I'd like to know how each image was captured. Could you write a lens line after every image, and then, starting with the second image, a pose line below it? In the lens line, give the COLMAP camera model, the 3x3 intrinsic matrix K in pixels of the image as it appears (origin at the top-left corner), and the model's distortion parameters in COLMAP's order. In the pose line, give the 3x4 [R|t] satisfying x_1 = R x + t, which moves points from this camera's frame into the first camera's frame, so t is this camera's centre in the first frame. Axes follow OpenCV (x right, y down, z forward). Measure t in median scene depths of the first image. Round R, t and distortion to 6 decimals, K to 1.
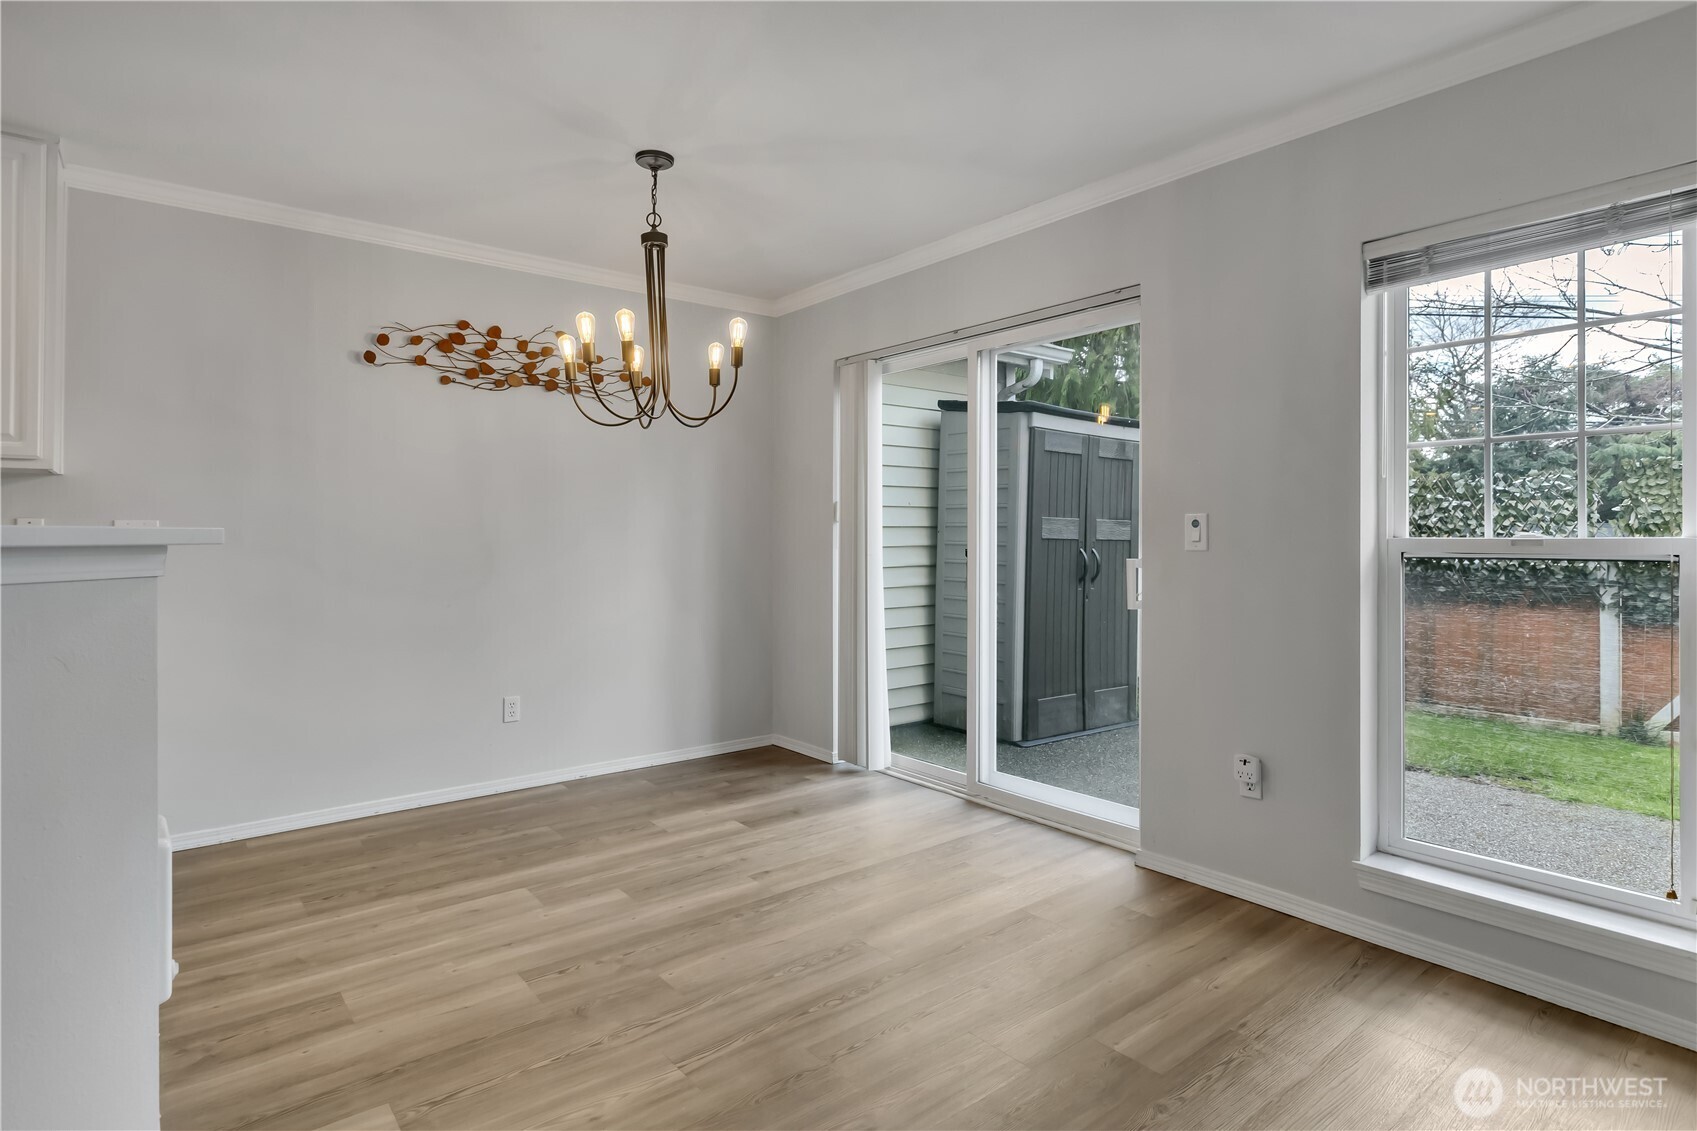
lens RADIAL K [[877.7, 0, 850.7], [0, 877.7, 531.8], [0, 0, 1]] dist [0.004782, 0.001006]
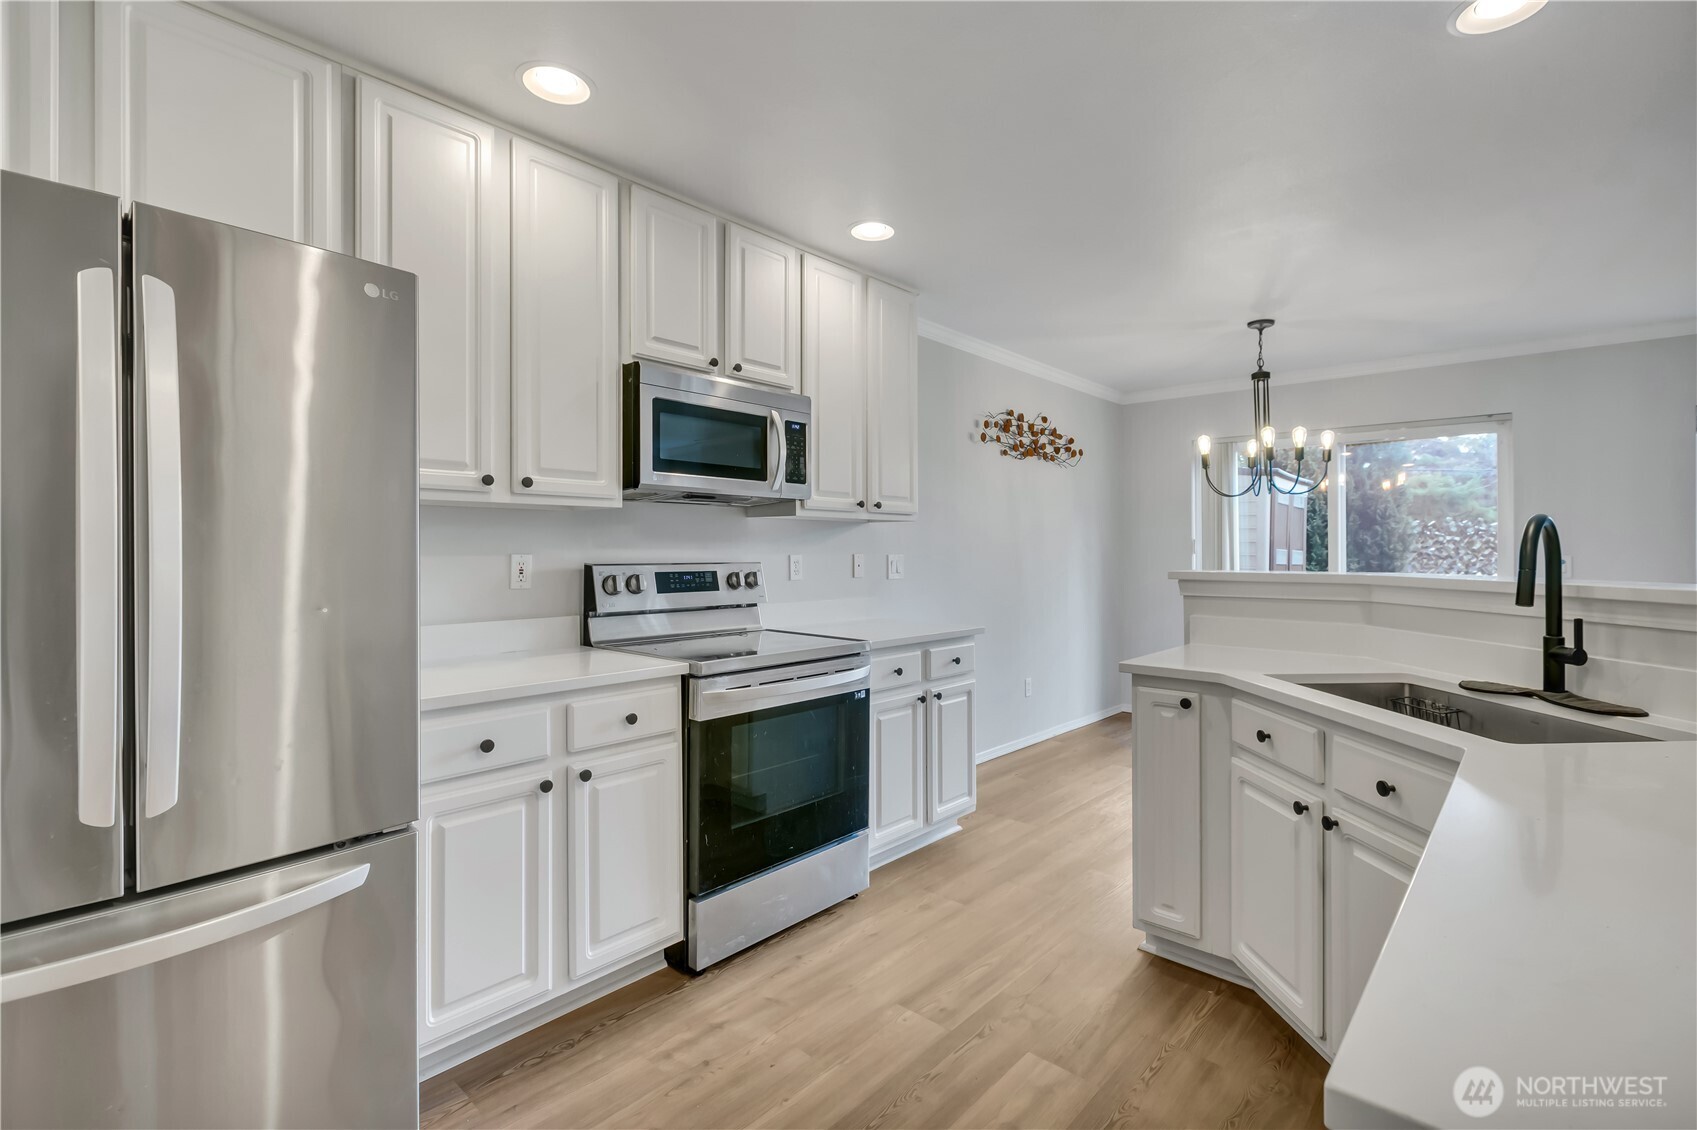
lens RADIAL K [[782.4, 0, 860.4], [0, 782.4, 553.9], [0, 0, 1]] dist [0.002654, 0.001200]
pose [[0.985213, 0.005408, 0.171251, -0.919098], [-0.007041, 0.999935, 0.008931, -0.022239], [-0.171192, -0.010004, 0.985187, -0.189490]]
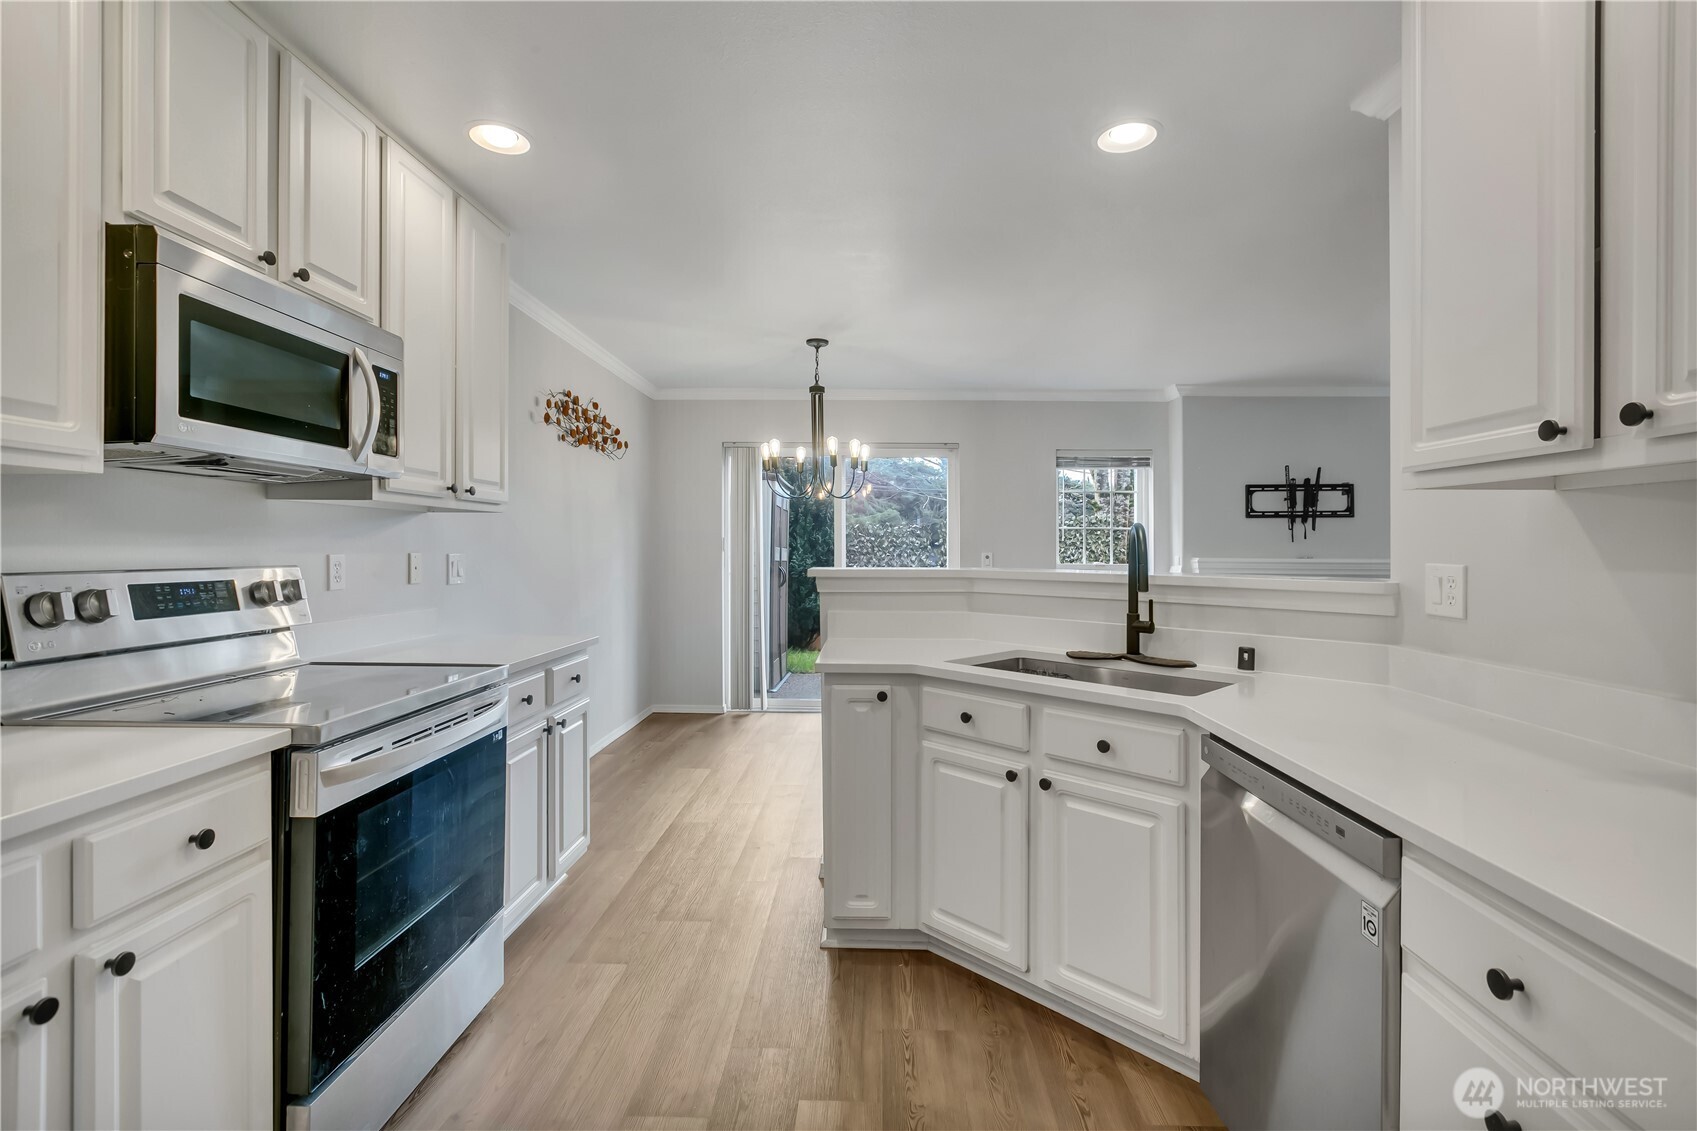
lens RADIAL K [[782.4, 0, 861.6], [0, 782.4, 550.0], [0, 0, 1]] dist [0.002654, 0.001200]
pose [[0.640258, 0.005488, 0.768140, -1.060230], [-0.010157, 0.999948, 0.001322, -0.021381], [-0.768092, -0.008649, 0.640281, -0.028852]]
